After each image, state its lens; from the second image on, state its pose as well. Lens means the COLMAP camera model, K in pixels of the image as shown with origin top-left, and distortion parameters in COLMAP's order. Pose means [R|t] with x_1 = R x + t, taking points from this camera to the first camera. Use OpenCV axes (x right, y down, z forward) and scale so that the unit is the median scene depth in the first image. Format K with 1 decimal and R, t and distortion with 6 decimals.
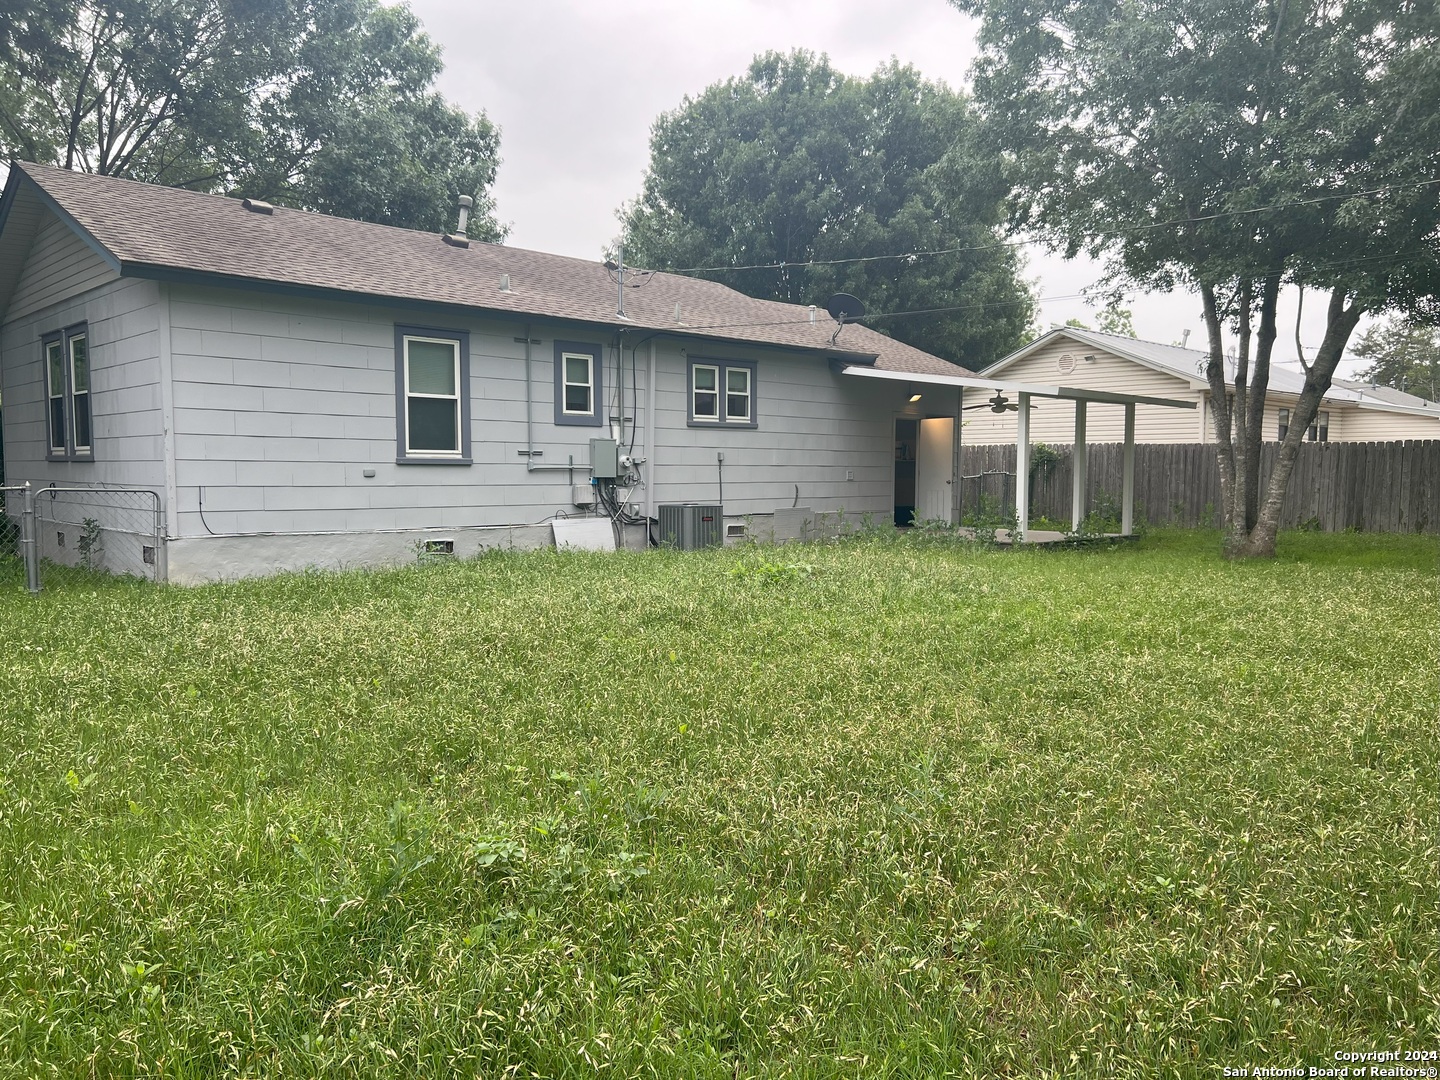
lens RADIAL K [[1071.6, 0, 720.4], [0, 1071.6, 540.7], [0, 0, 1]] dist [0.023026, -0.031493]
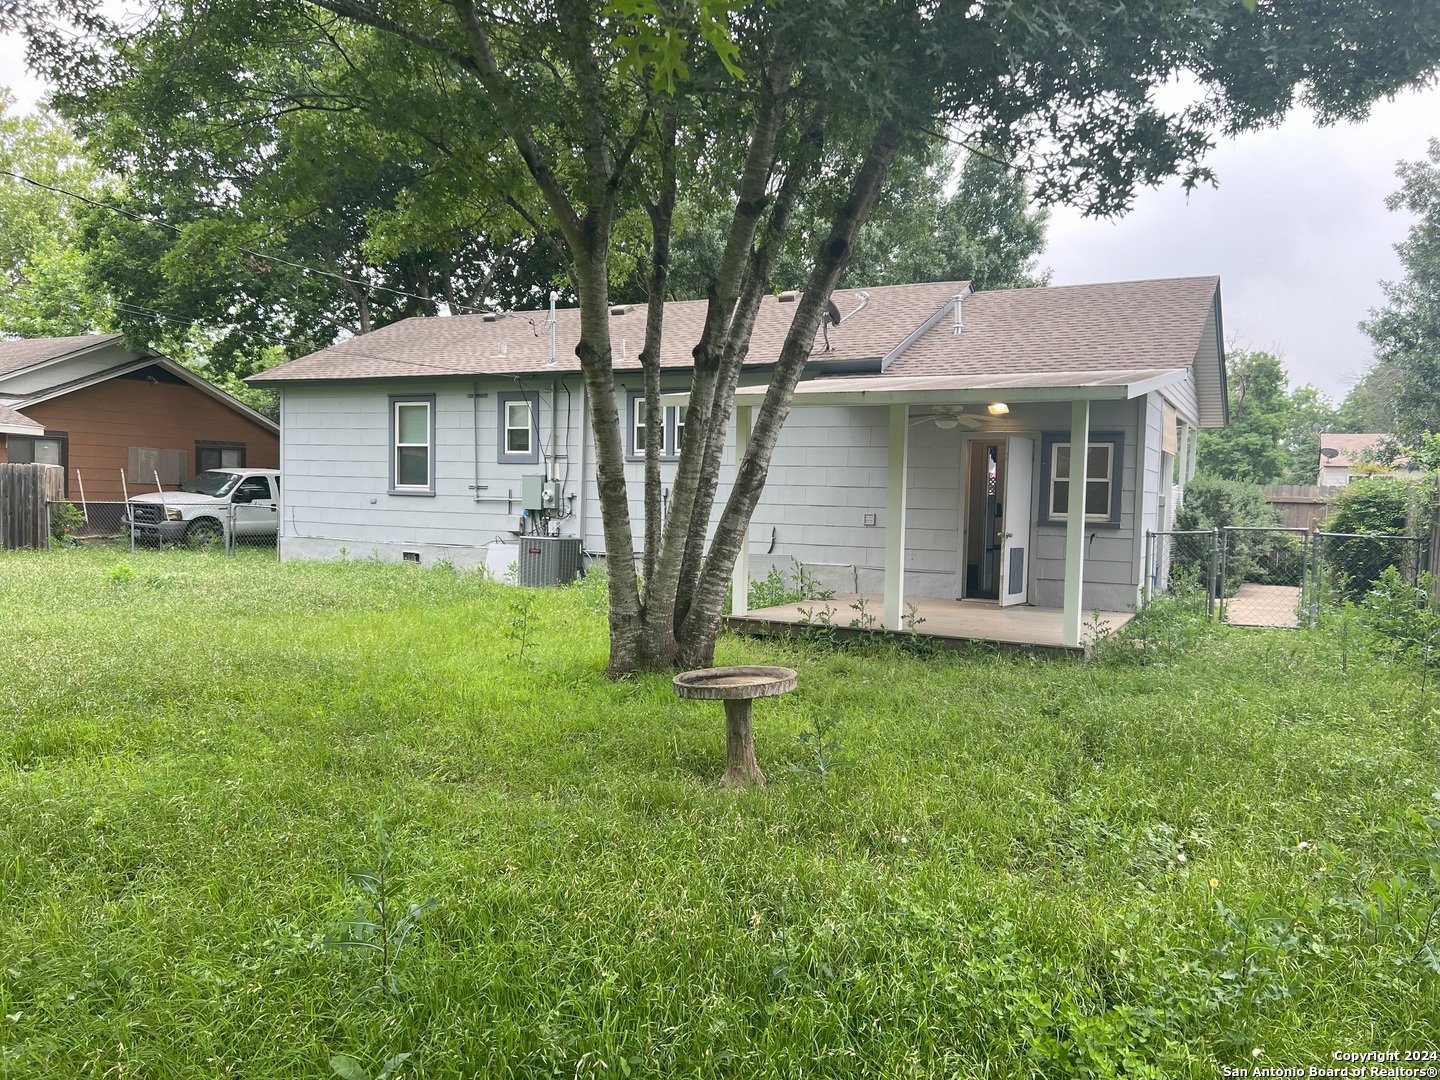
lens RADIAL K [[1071.6, 0, 722.1], [0, 1071.6, 547.2], [0, 0, 1]] dist [0.023026, -0.031493]
pose [[0.339185, 0.047784, -0.939505, 1.070315], [-0.086172, 0.996088, 0.019551, -0.062365], [0.936765, 0.074328, 0.341976, 0.856733]]
